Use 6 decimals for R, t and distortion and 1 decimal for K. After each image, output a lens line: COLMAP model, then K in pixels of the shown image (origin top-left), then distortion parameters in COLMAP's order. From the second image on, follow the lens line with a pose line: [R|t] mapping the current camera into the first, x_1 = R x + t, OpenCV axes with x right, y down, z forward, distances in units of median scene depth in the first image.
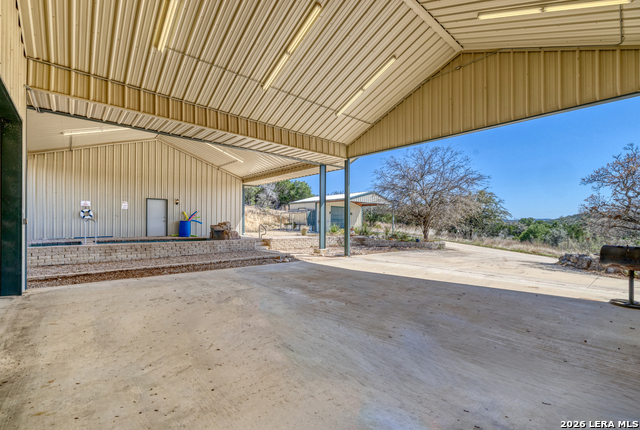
lens RADIAL K [[290.2, 0, 320.0], [0, 290.2, 215.0], [0, 0, 1]] dist [-0.001844, -0.000154]
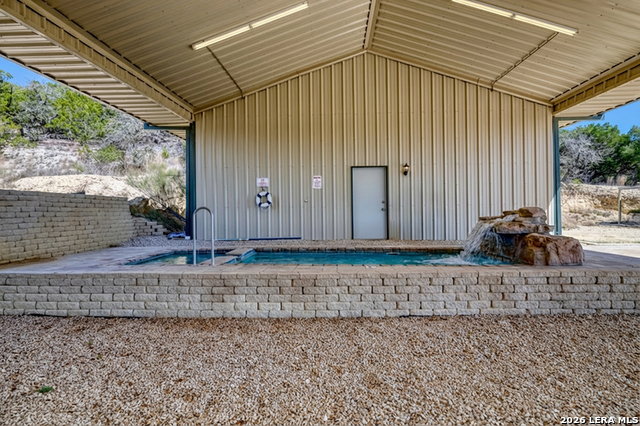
lens RADIAL K [[340.1, 0, 320.0], [0, 340.1, 213.0], [0, 0, 1]] dist [0.000947, -0.000070]
pose [[0.724785, -0.011213, -0.688883, -0.215058], [0.033064, 0.999282, 0.018522, 0.013113], [0.688181, -0.036201, 0.724635, 0.511245]]
